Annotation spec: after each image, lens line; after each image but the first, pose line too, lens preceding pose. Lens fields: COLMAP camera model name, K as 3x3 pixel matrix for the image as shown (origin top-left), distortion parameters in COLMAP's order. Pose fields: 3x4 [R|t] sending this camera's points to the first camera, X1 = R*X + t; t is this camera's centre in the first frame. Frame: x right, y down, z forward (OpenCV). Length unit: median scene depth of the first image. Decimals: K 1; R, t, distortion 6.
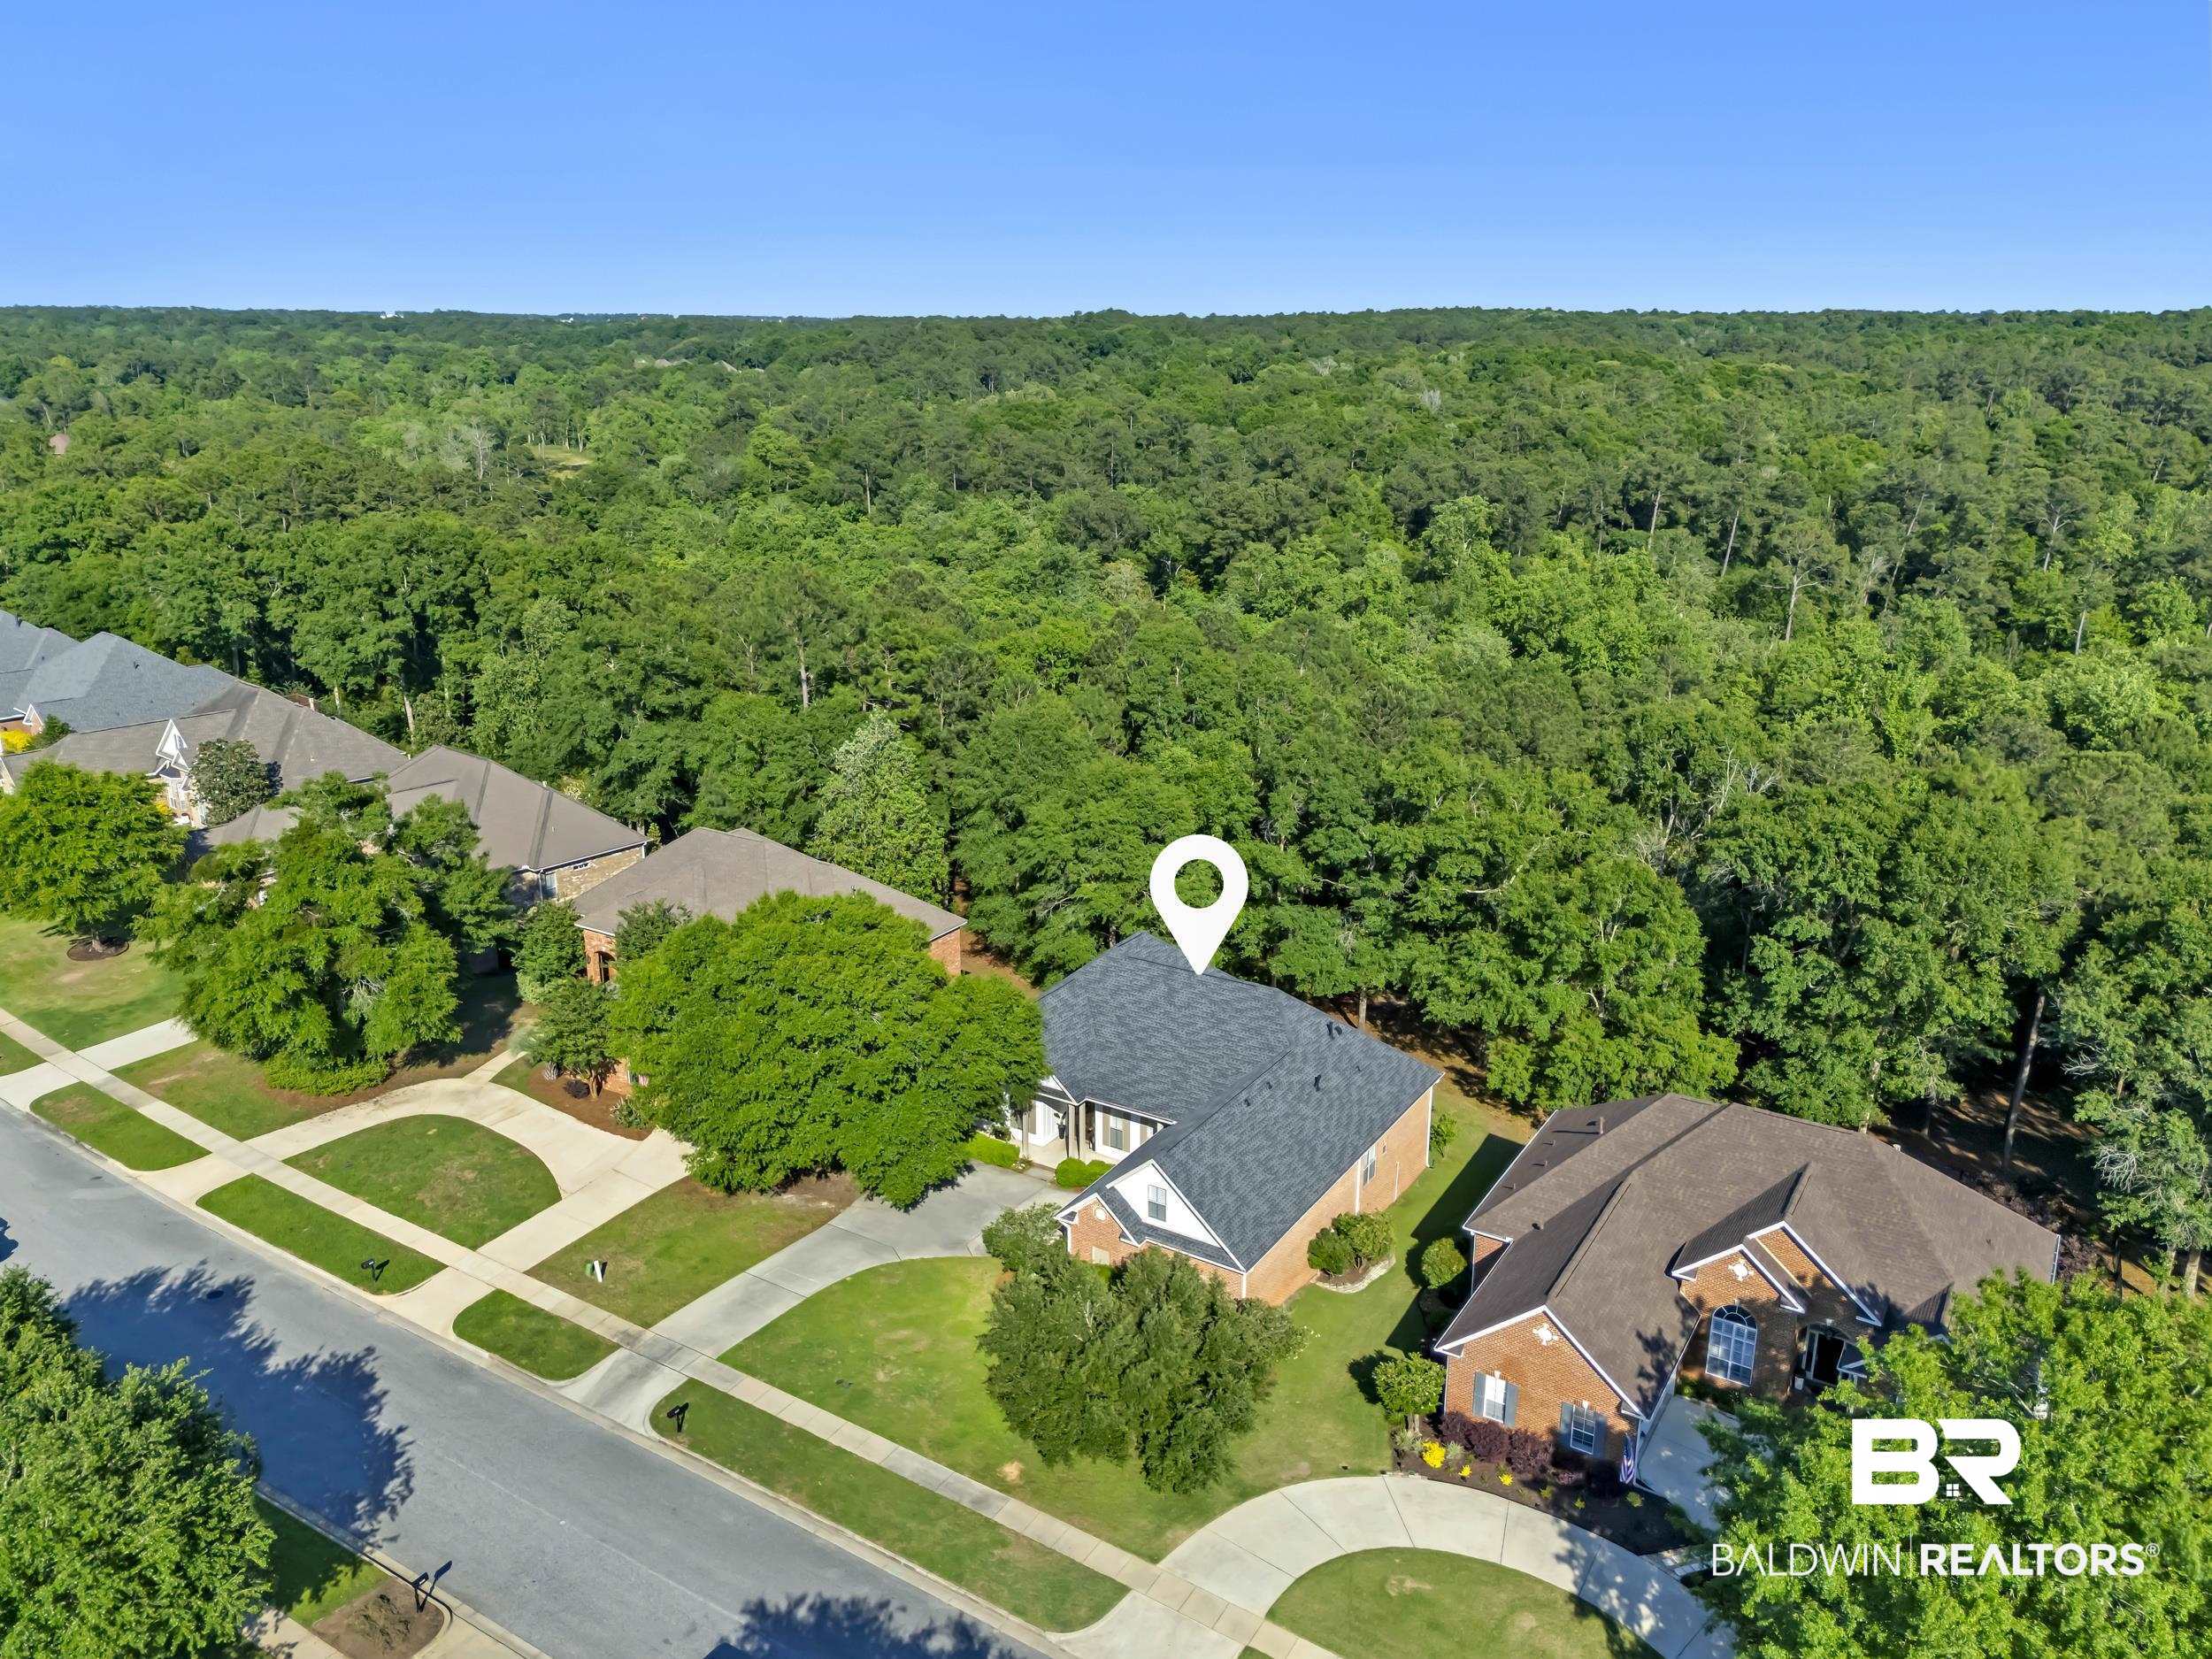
lens RADIAL K [[1650.5, 0, 1110.3], [0, 1650.5, 815.6], [0, 0, 1]] dist [0.090387, -0.127296]
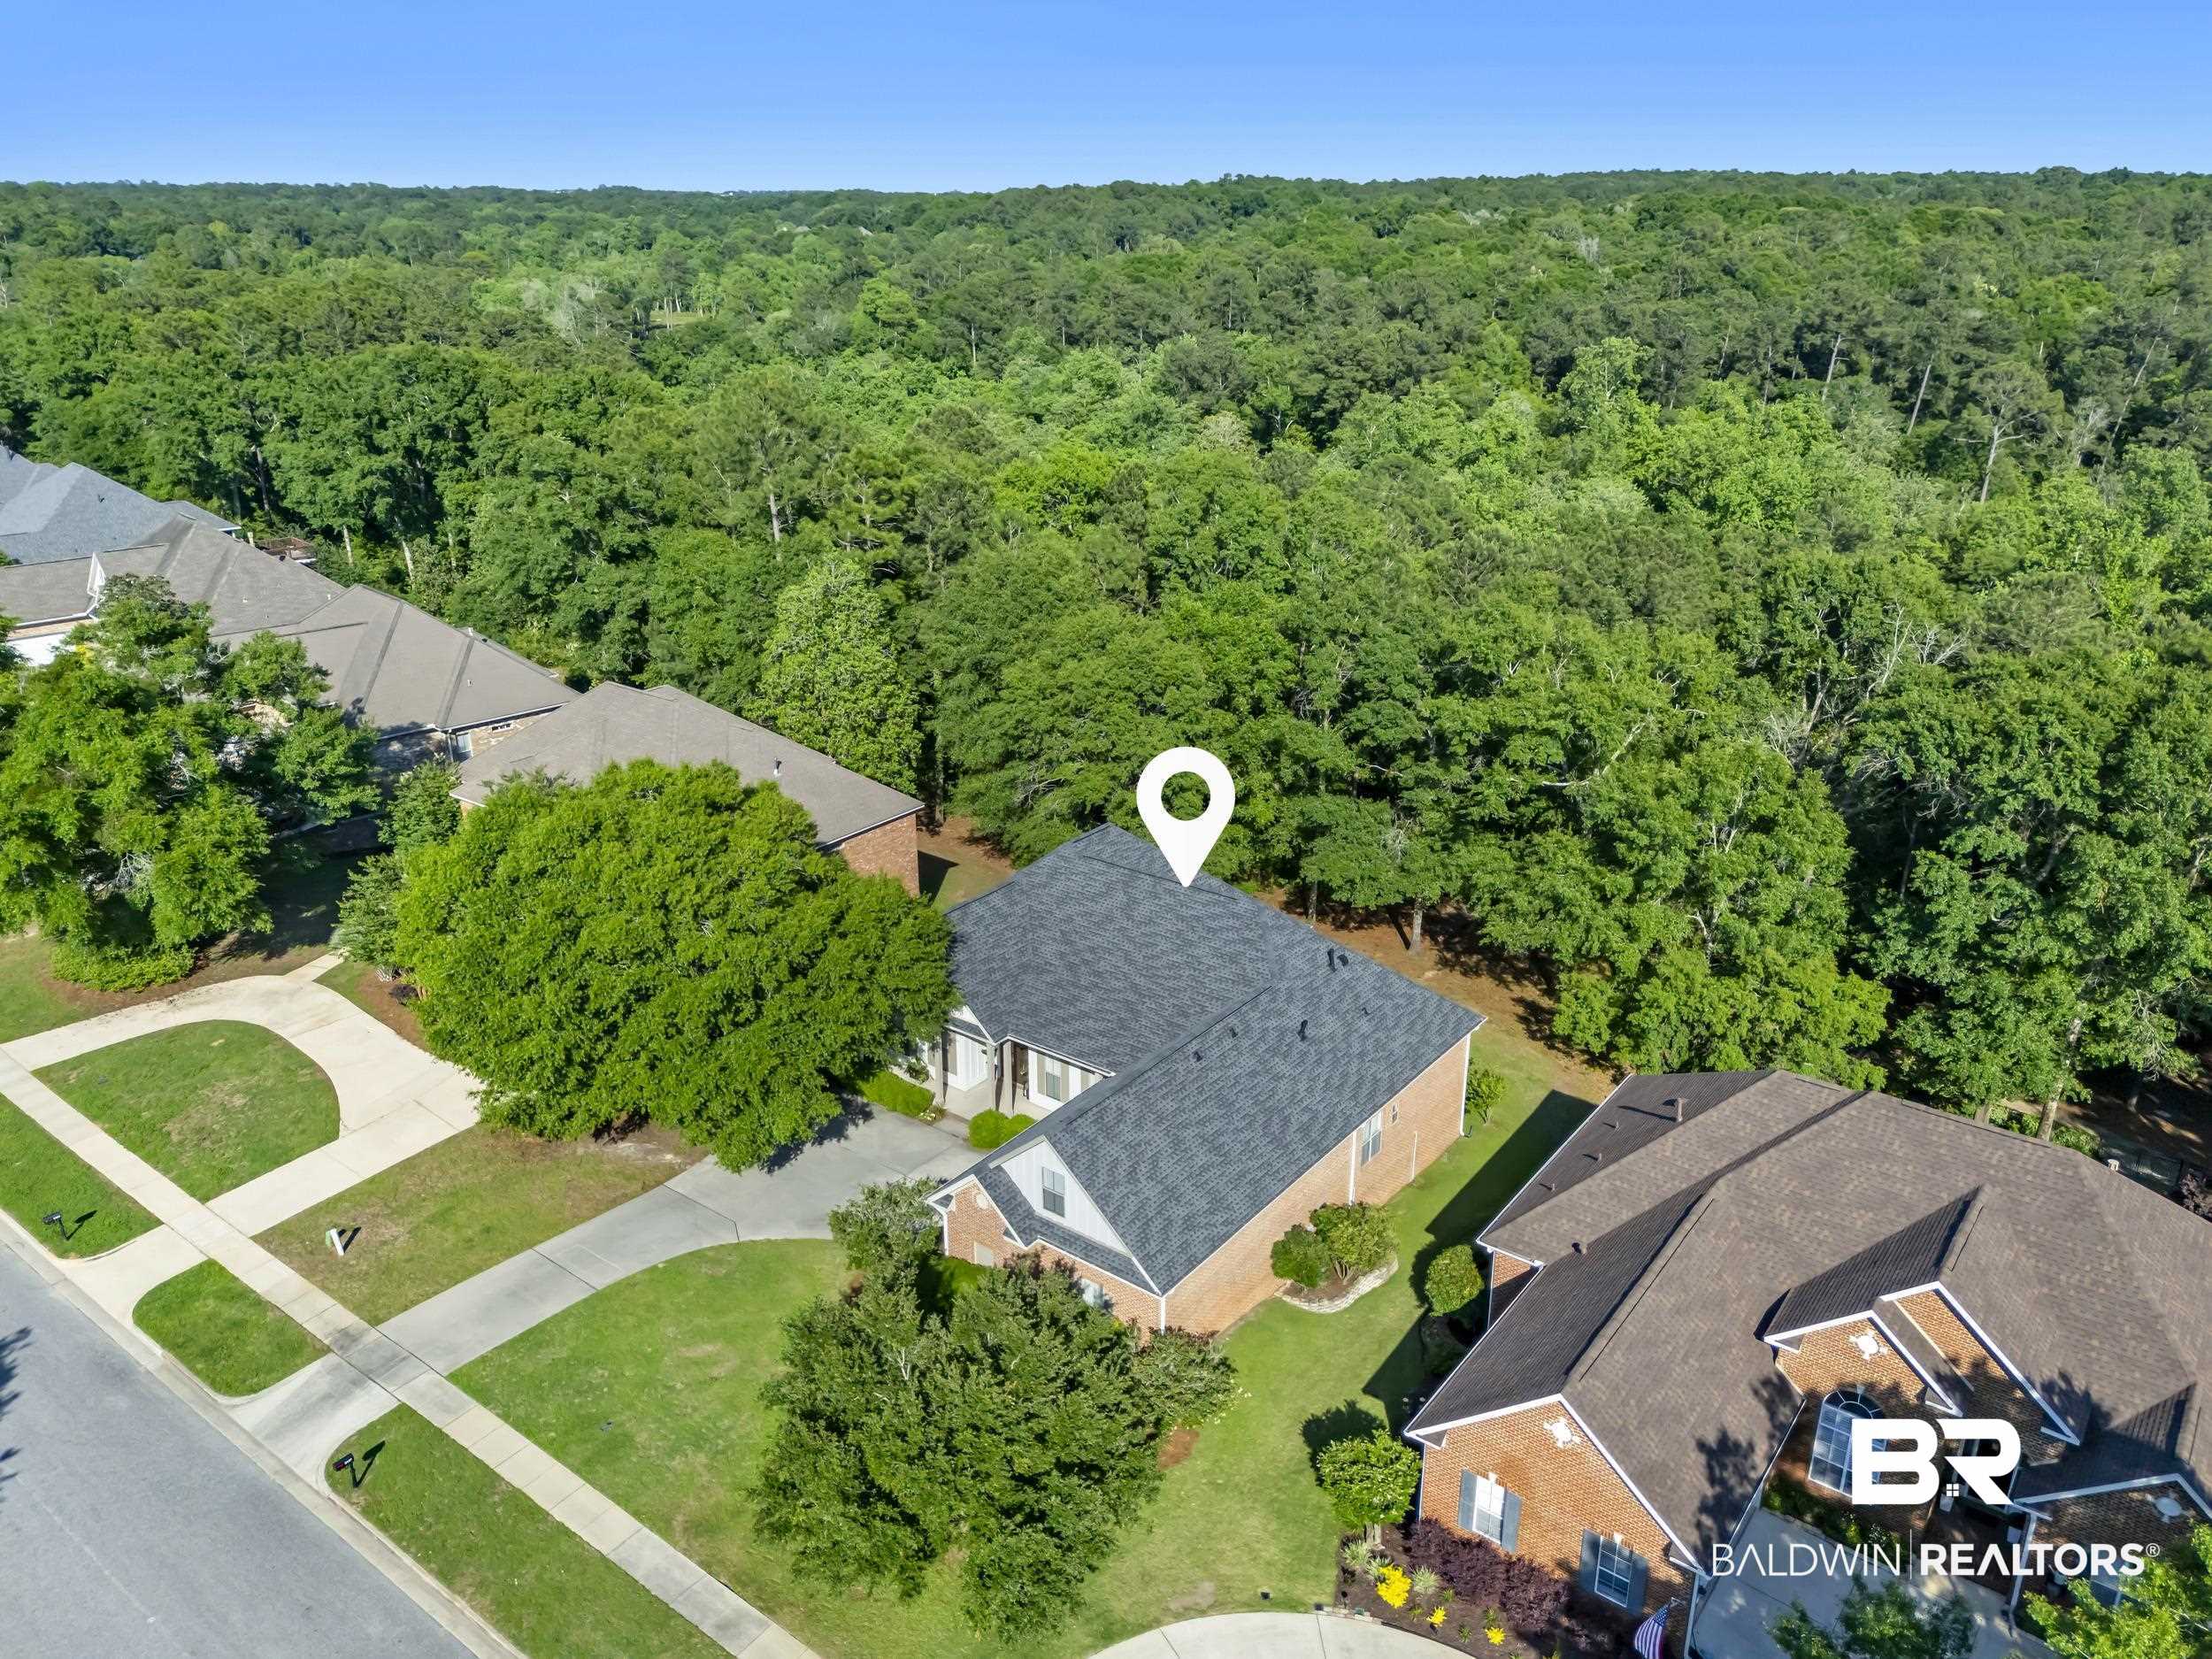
lens RADIAL K [[1625.7, 0, 1112.9], [0, 1625.7, 819.7], [0, 0, 1]] dist [0.064592, -0.053320]
pose [[0.995582, 0.028103, -0.089595, 0.076045], [-0.021535, 0.997067, 0.073446, 0.009717], [0.091396, -0.071192, 0.993267, 0.194507]]
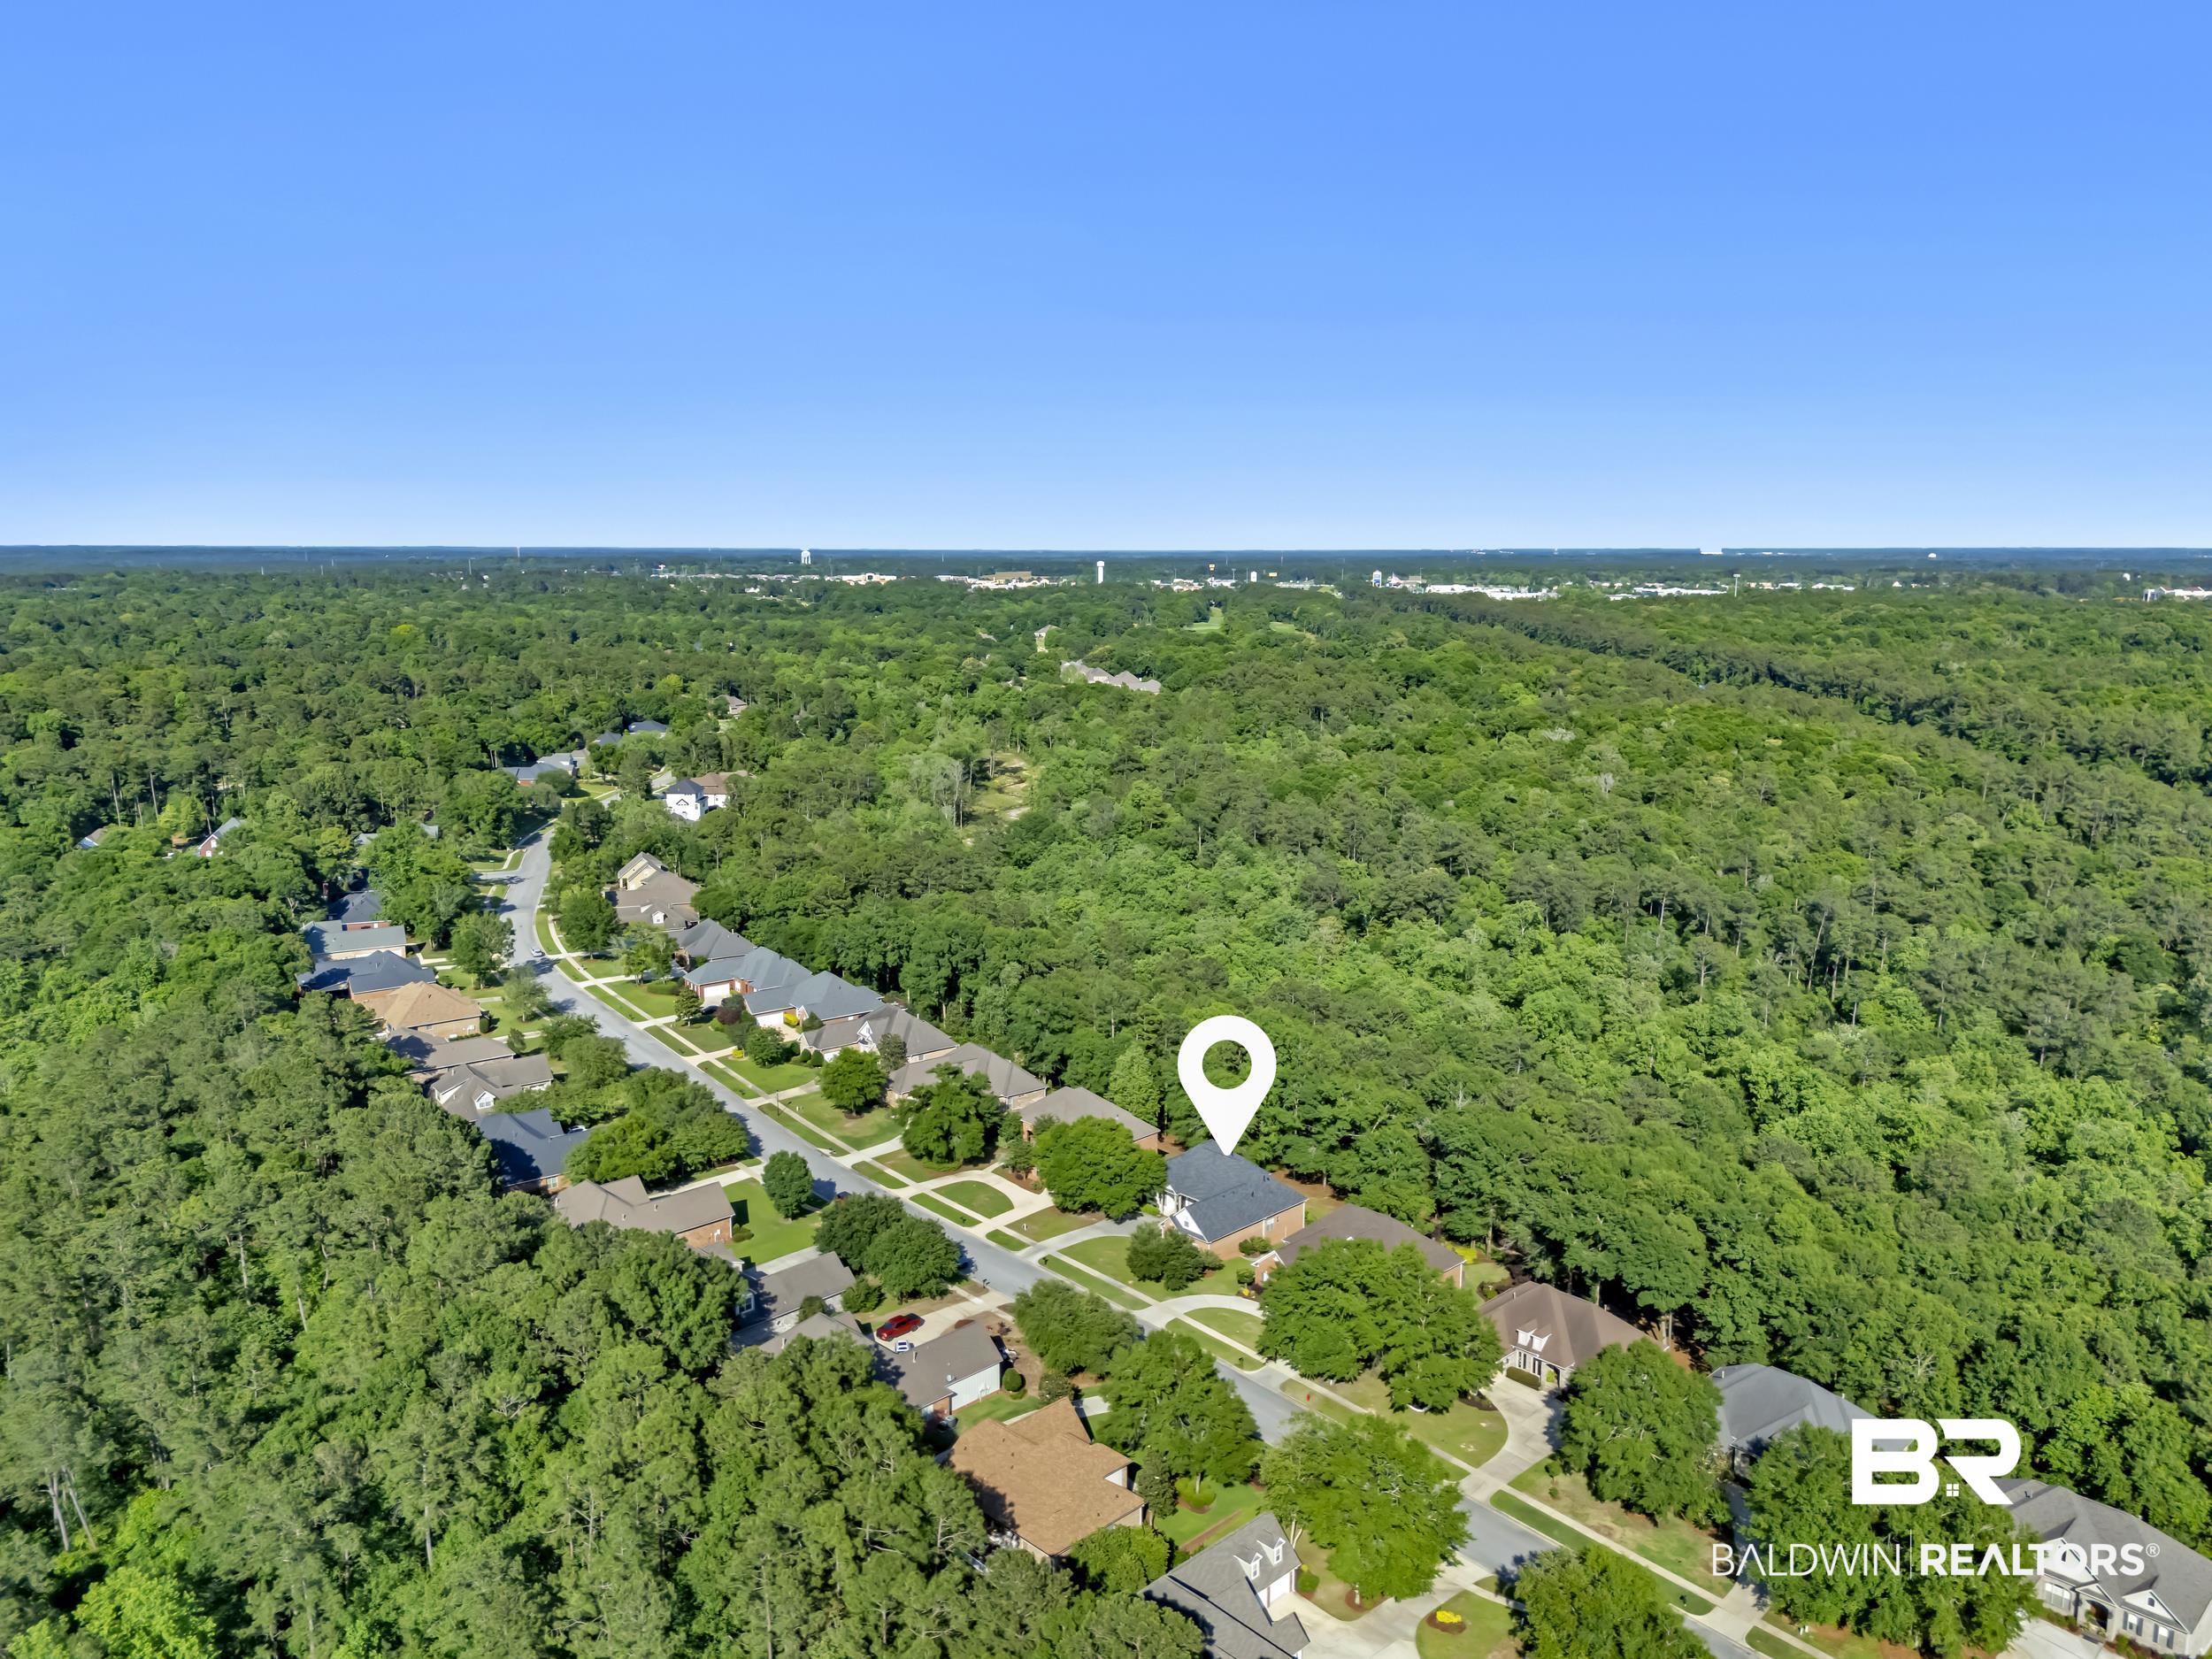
lens RADIAL K [[1650.5, 0, 1110.3], [0, 1650.5, 815.6], [0, 0, 1]] dist [0.090387, -0.127296]
pose [[0.971104, 0.036284, -0.235884, 0.420252], [-0.064450, 0.991524, -0.112812, -0.125179], [0.229791, 0.124755, 0.965211, -1.555854]]
